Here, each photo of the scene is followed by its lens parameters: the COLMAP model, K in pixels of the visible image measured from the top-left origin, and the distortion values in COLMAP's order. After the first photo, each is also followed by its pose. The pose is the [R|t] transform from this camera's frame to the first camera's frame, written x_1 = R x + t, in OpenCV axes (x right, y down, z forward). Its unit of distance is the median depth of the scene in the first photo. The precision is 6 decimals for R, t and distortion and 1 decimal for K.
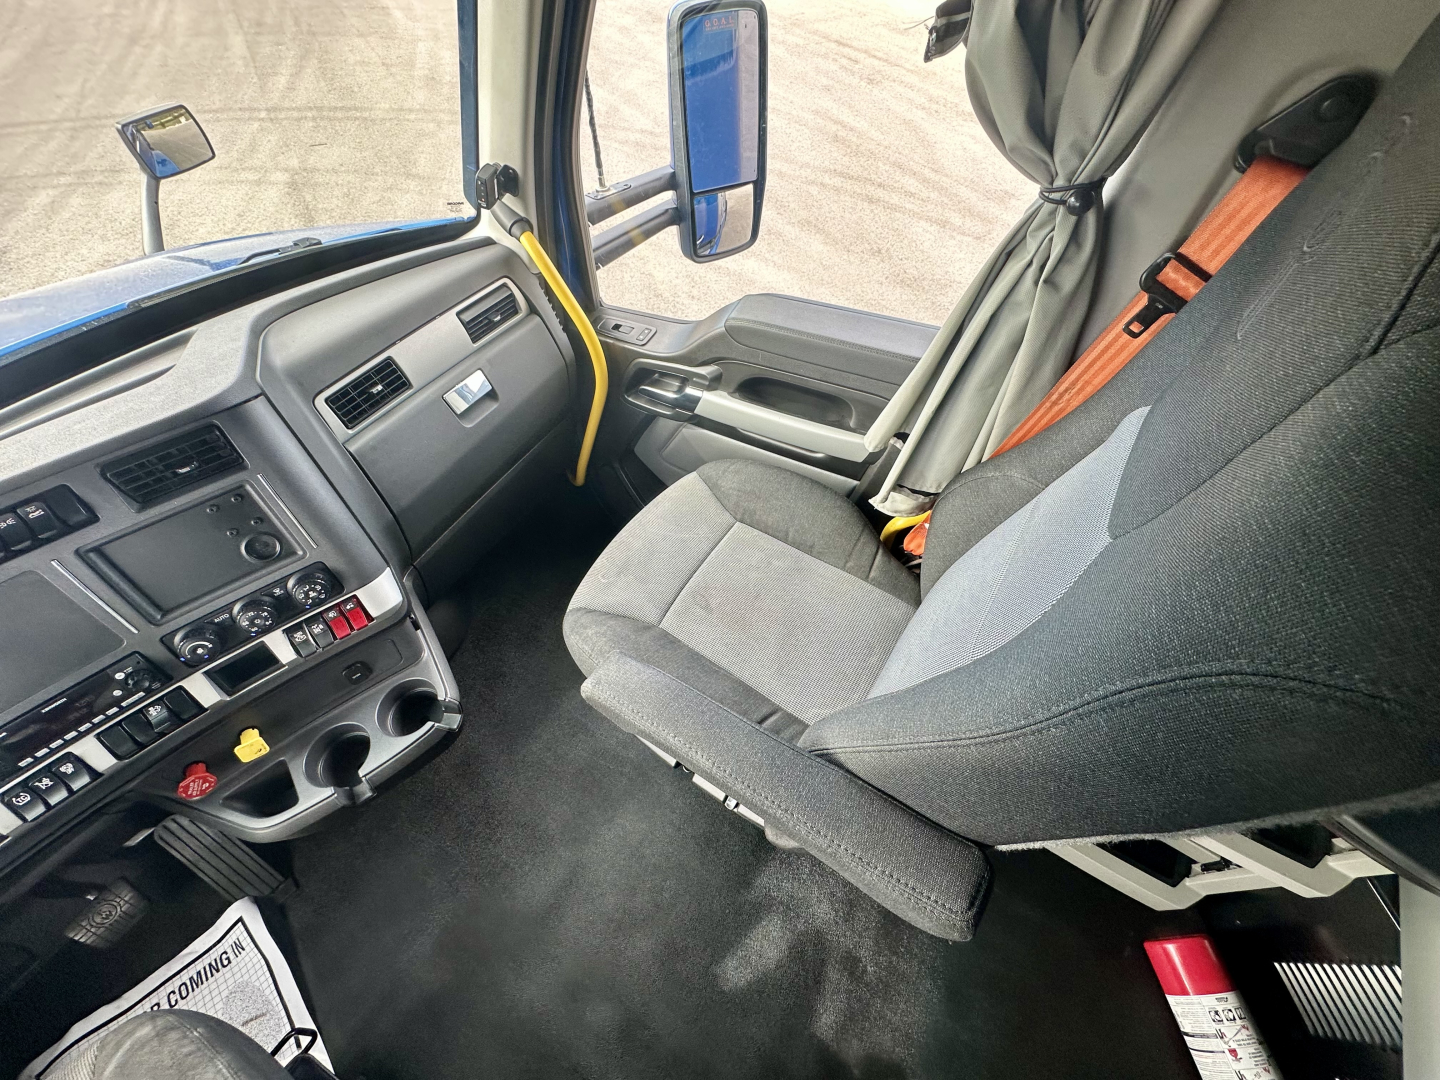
lens RADIAL K [[574.3, 0, 717.1], [0, 574.3, 534.7], [0, 0, 1]] dist [-0.005704, 0.001341]
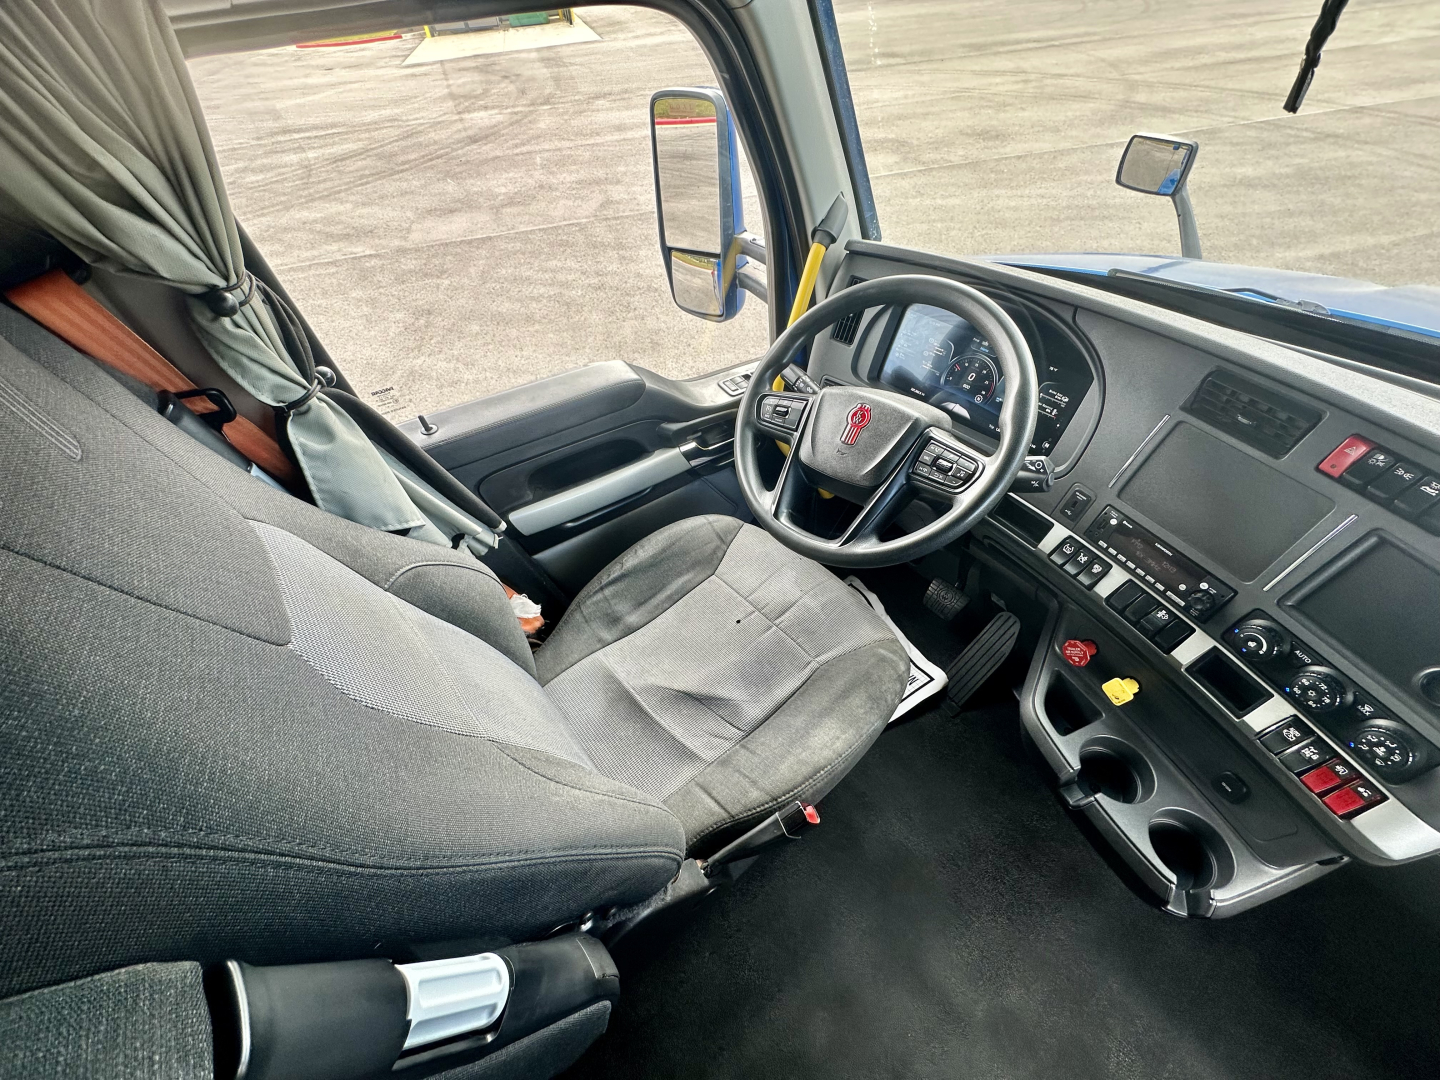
lens RADIAL K [[574.3, 0, 720.4], [0, 574.3, 534.7], [0, 0, 1]] dist [-0.005704, 0.001341]
pose [[-0.286984, 0.718635, -0.633406, -0.163359], [-0.727809, 0.266349, 0.631944, 0.161714], [0.622844, 0.642356, 0.446591, -0.050965]]
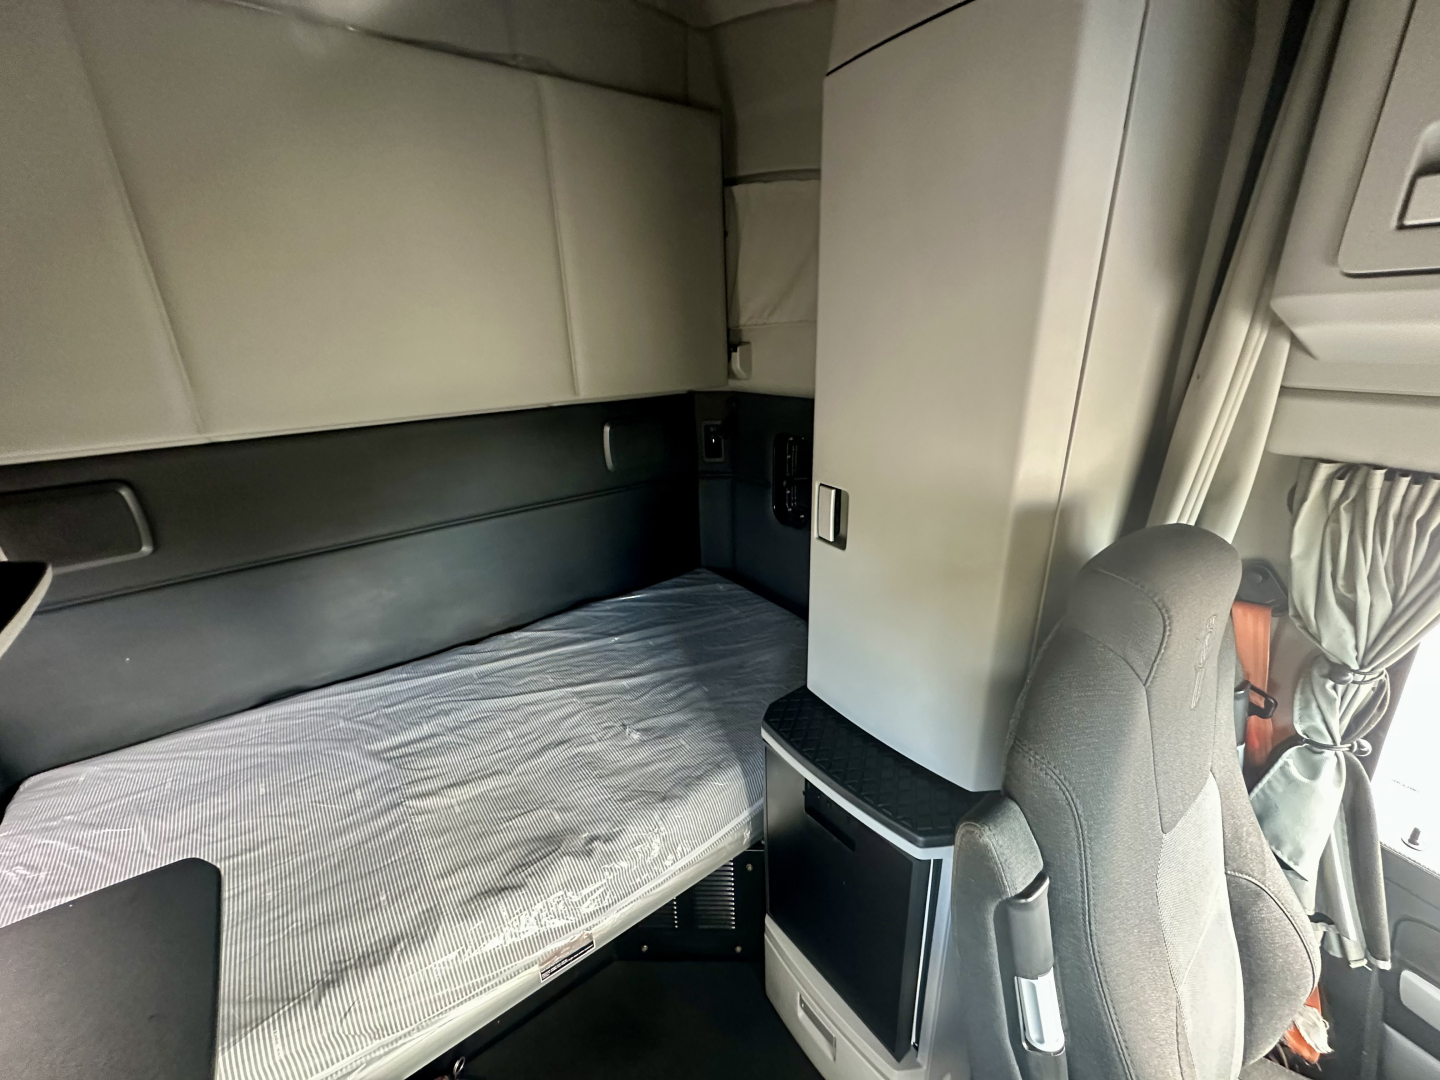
lens RADIAL K [[574.3, 0, 721.5], [0, 574.3, 527.7], [0, 0, 1]] dist [-0.005704, 0.001341]
pose [[-0.938018, -0.080938, 0.337004, 0.028726], [0.300410, 0.295053, 0.907027, -0.257403], [-0.172847, 0.952047, -0.252451, -0.097776]]
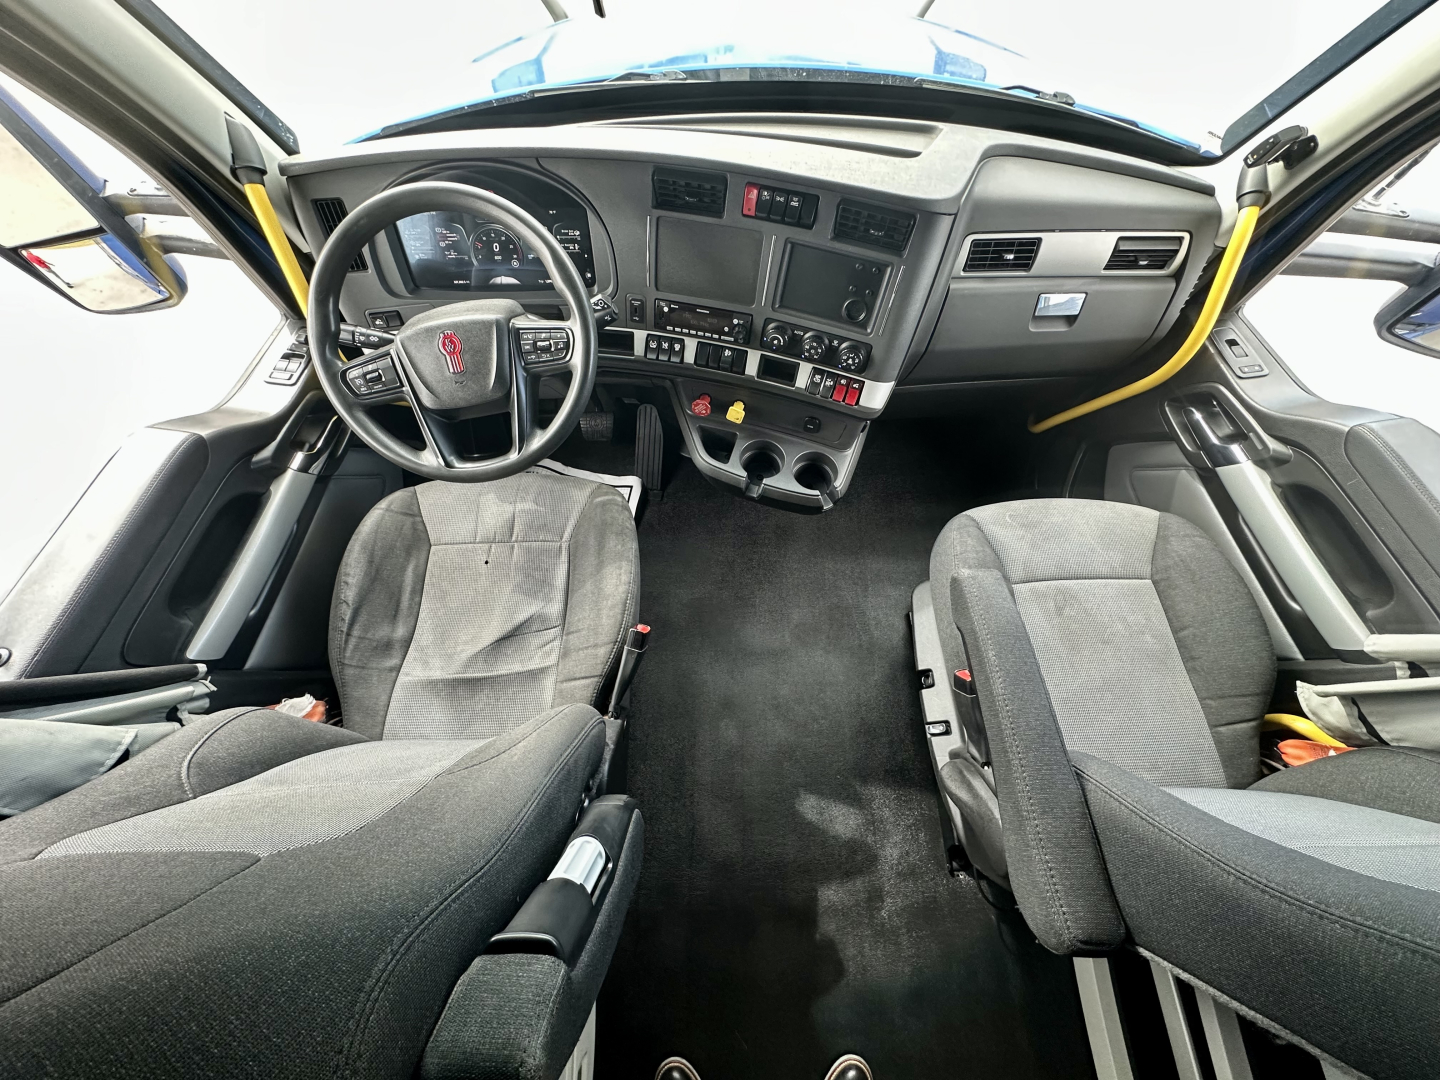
lens RADIAL K [[574.3, 0, 718.3], [0, 574.3, 533.8], [0, 0, 1]] dist [-0.005704, 0.001341]
pose [[0.558685, 0.754420, -0.344561, -0.113339], [-0.674405, 0.655046, 0.340723, 0.103192], [0.482751, 0.042017, 0.874749, -0.235260]]
